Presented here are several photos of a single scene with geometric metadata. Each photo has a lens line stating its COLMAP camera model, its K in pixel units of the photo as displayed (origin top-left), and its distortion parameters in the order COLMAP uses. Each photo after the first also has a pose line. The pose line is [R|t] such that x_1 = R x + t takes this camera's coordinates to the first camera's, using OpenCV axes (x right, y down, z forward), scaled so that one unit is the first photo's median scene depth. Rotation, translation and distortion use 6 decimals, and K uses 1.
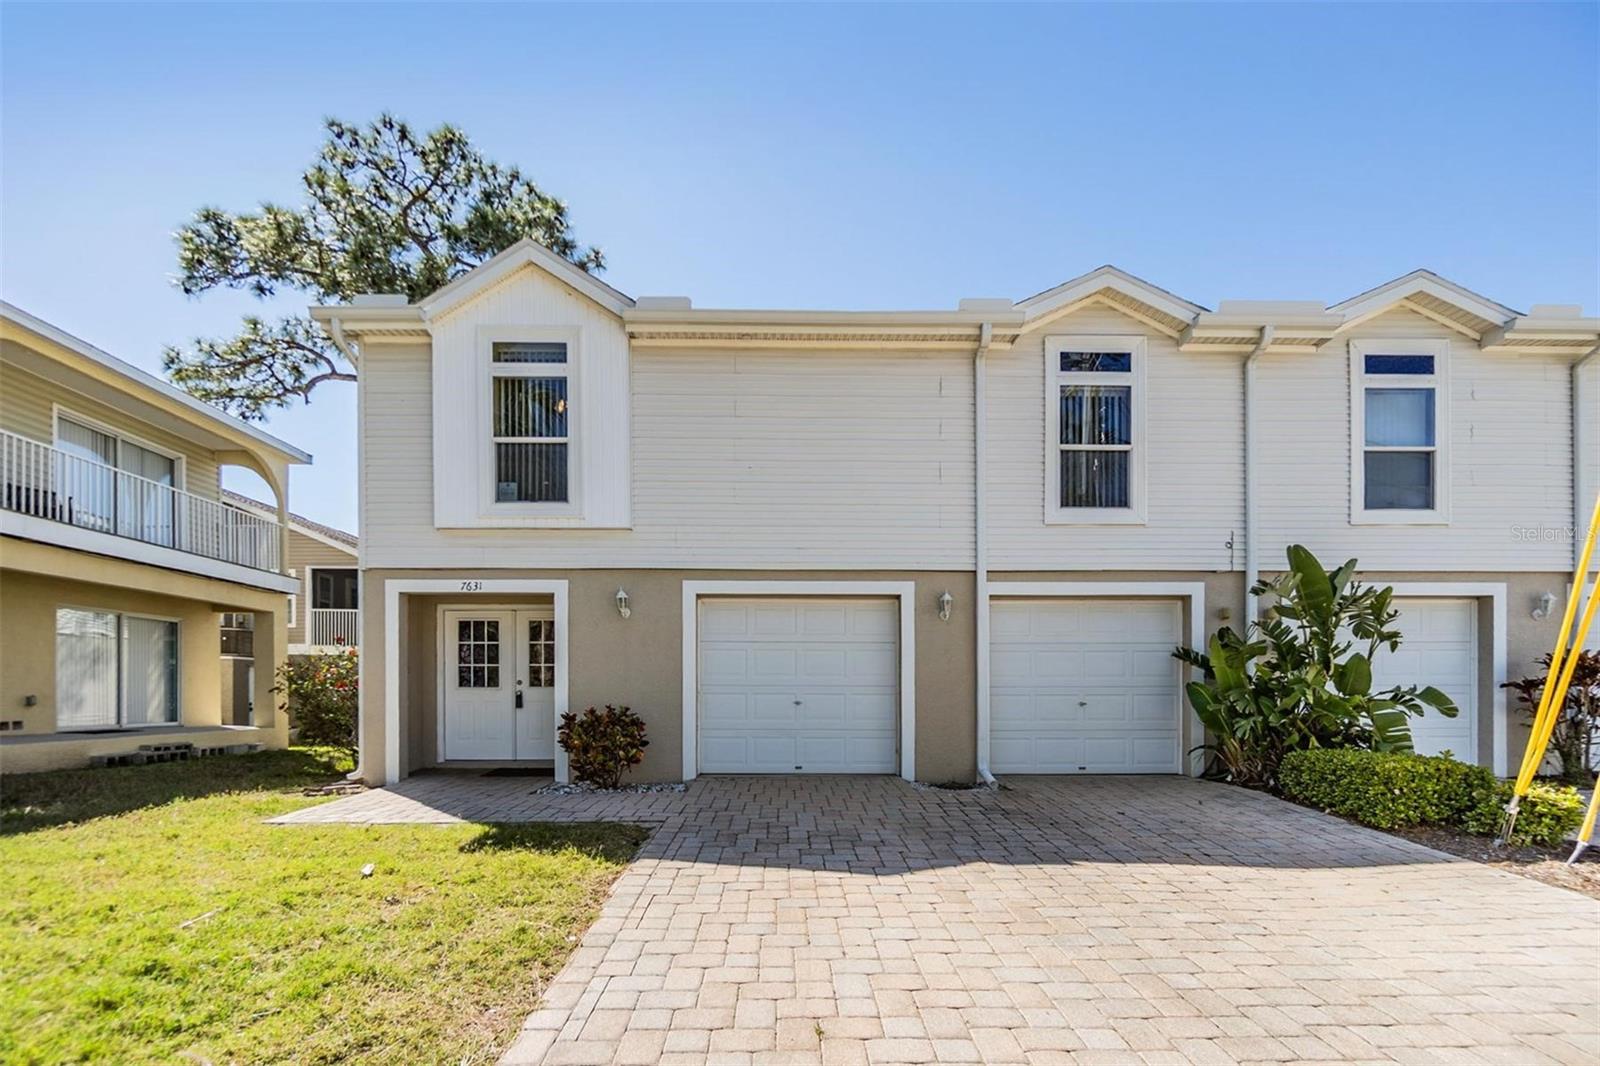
lens RADIAL K [[696.8, 0, 770.9], [0, 696.8, 684.4], [0, 0, 1]] dist [-0.004408, 0.000313]
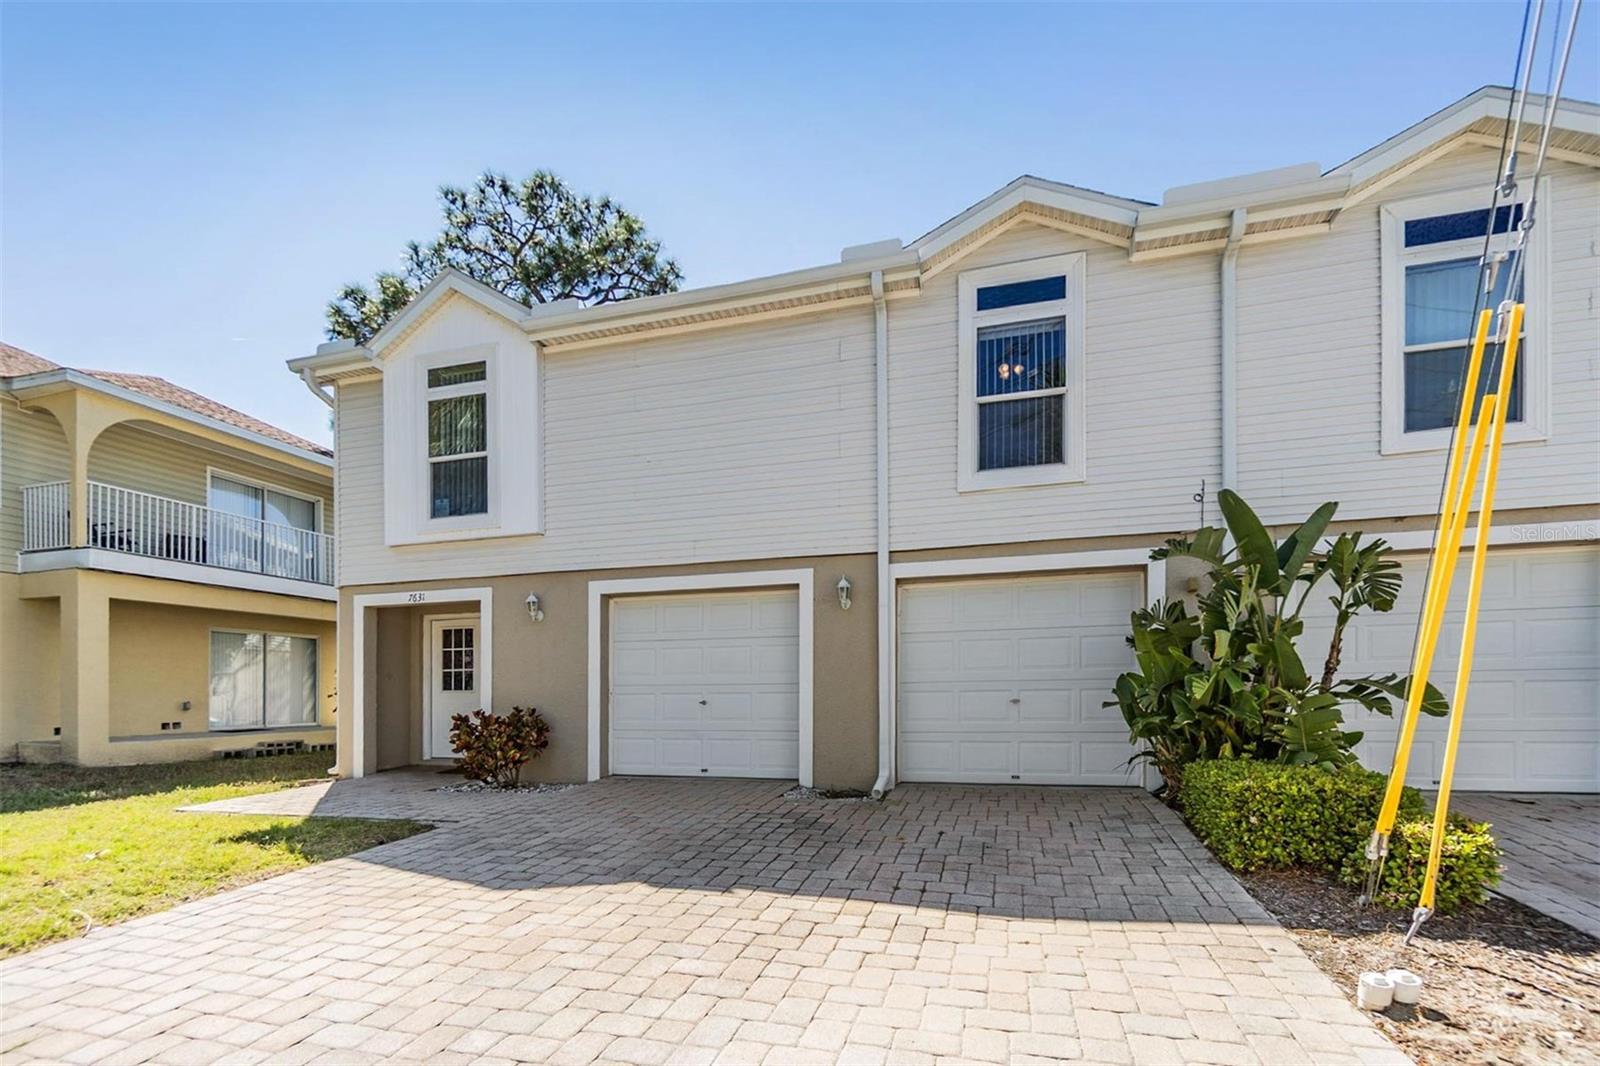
lens RADIAL K [[696.8, 0, 786.6], [0, 696.8, 688.0], [0, 0, 1]] dist [-0.004408, 0.000313]
pose [[0.962342, -0.014852, -0.271434, 0.417412], [0.017376, 0.999825, 0.006898, 0.001746], [0.271284, -0.011354, 0.962432, 0.110895]]
